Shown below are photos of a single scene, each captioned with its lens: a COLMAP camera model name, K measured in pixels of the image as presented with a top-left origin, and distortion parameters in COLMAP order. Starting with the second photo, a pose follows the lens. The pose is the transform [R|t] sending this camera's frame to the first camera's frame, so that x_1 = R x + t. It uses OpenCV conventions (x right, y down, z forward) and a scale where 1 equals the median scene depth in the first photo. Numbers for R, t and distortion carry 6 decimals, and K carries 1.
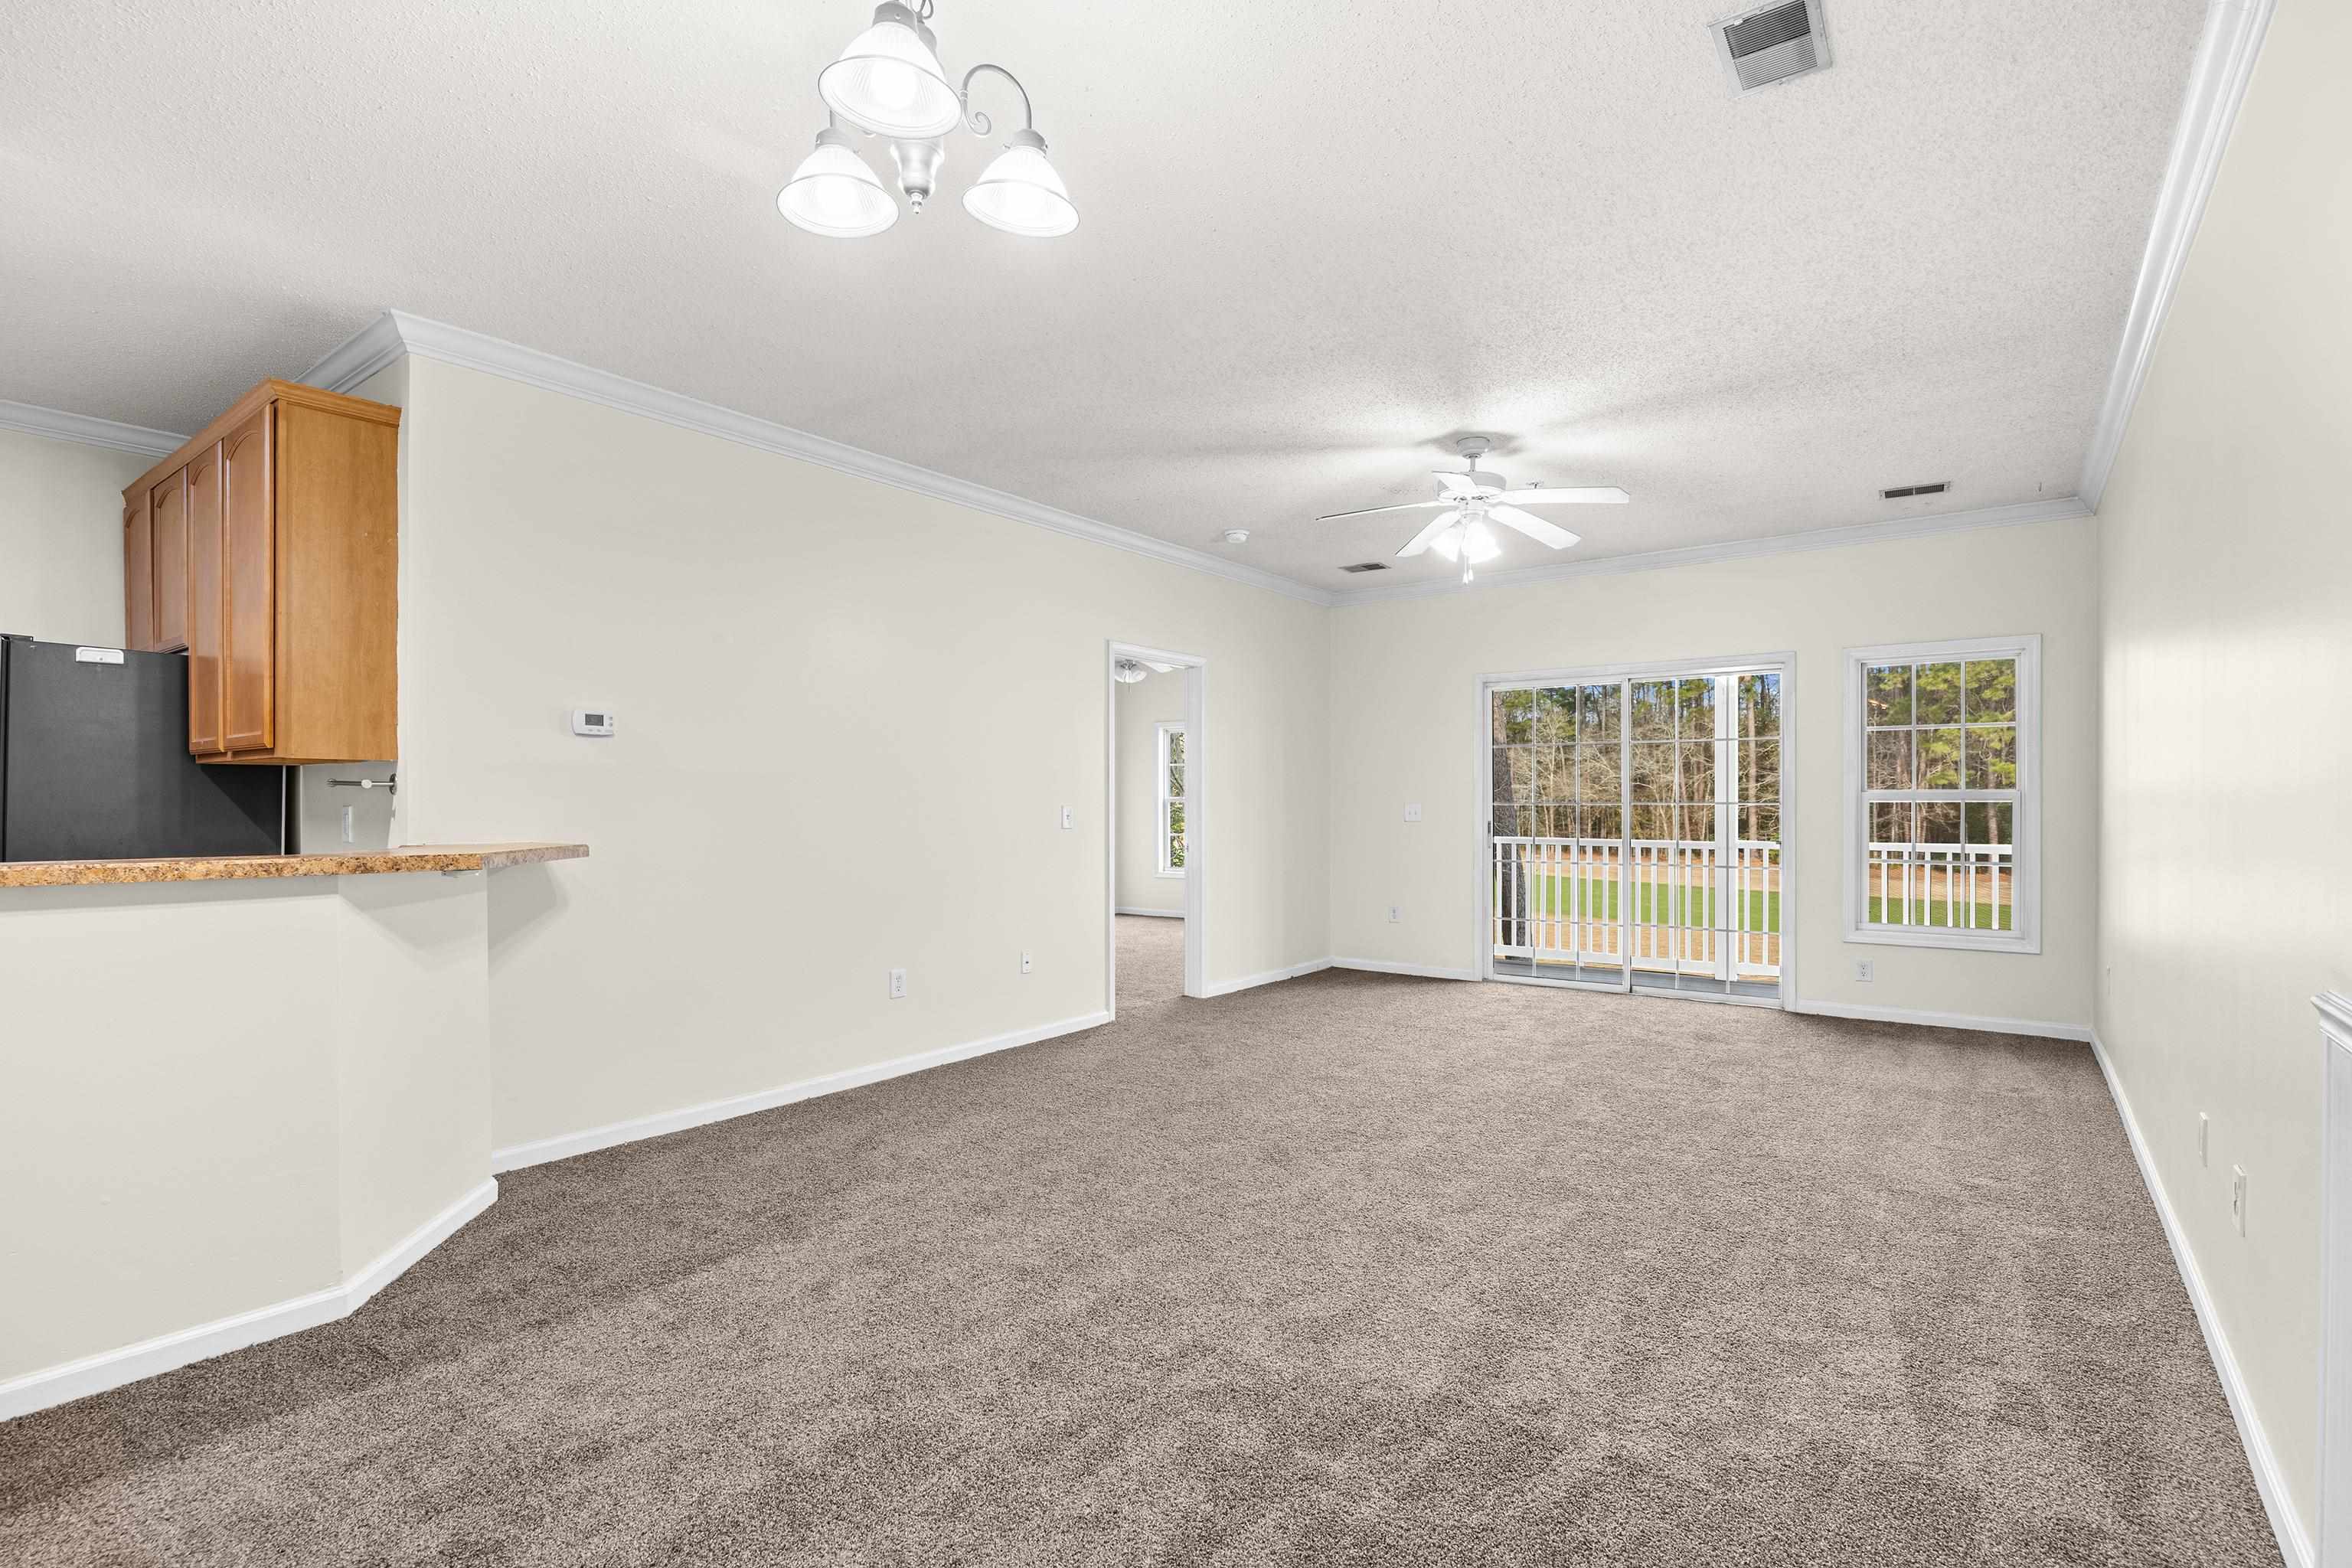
lens RADIAL K [[1101.8, 0, 1158.4], [0, 1101.8, 795.6], [0, 0, 1]] dist [-0.010100, 0.001102]
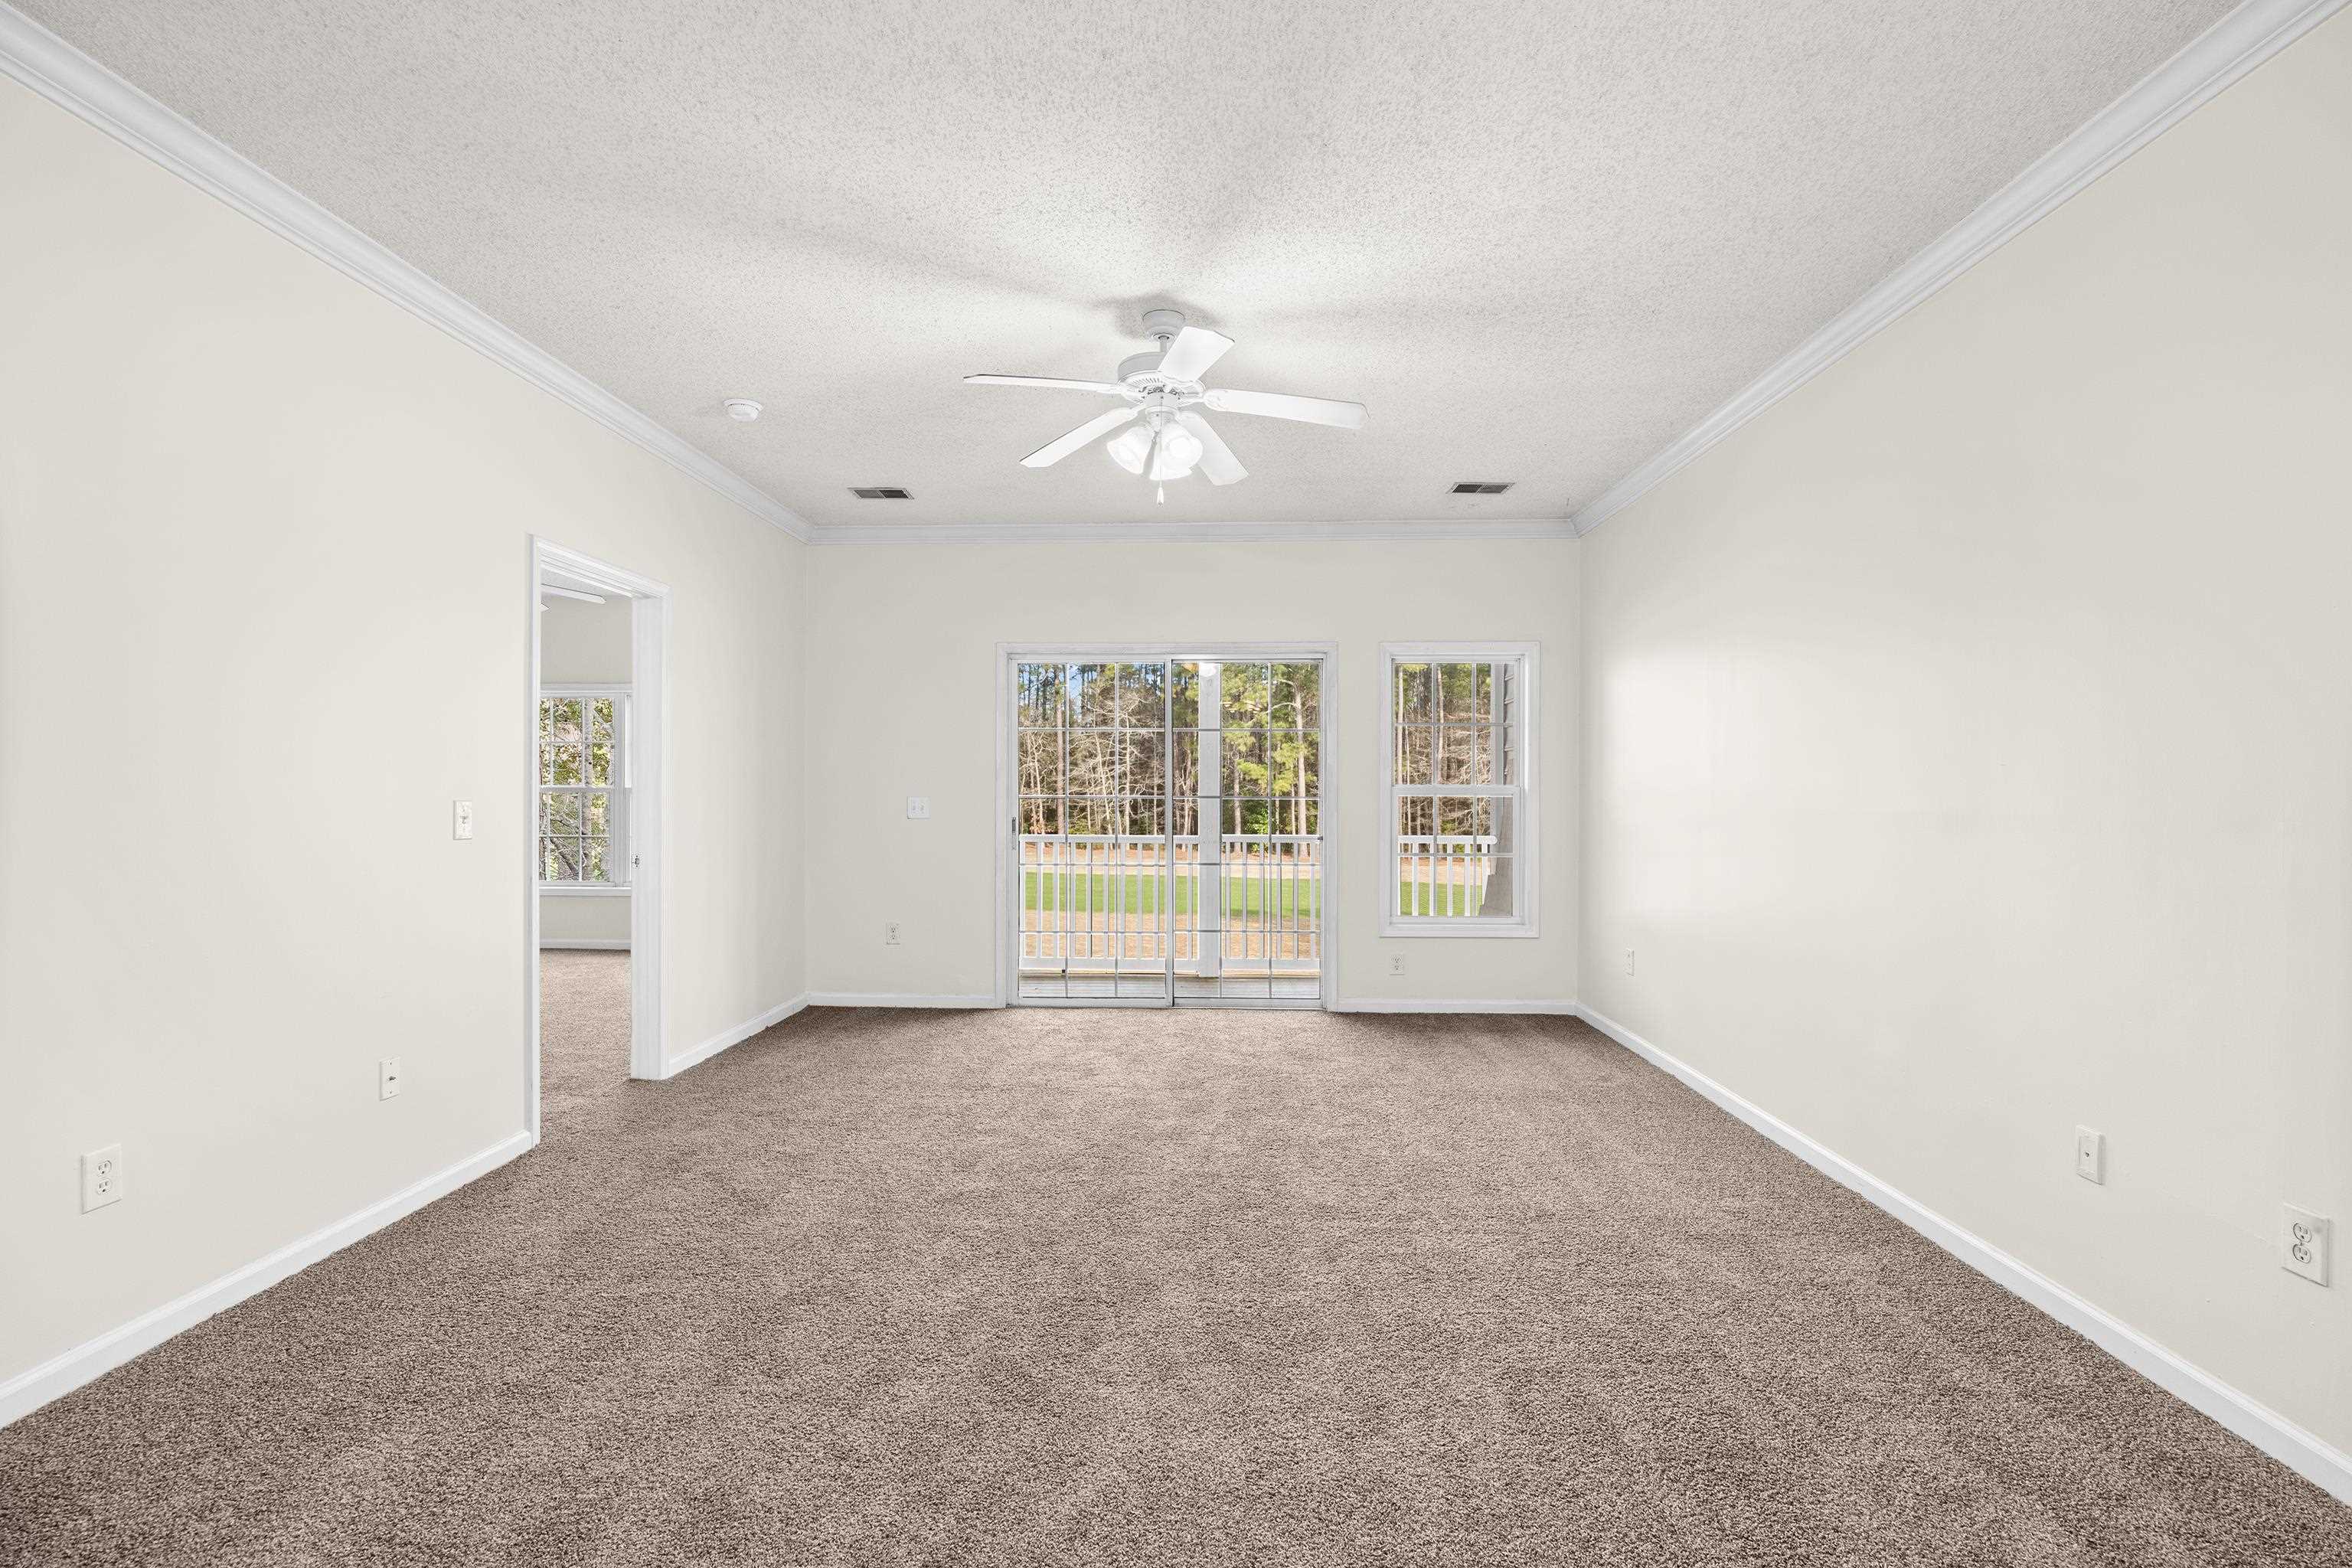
lens RADIAL K [[1101.8, 0, 1164.7], [0, 1101.8, 783.0], [0, 0, 1]] dist [-0.010100, 0.001102]
pose [[0.820757, 0.009200, 0.571204, -0.109043], [-0.007215, 0.999958, -0.005738, 0.000990], [-0.571232, 0.000588, 0.820788, 0.294749]]
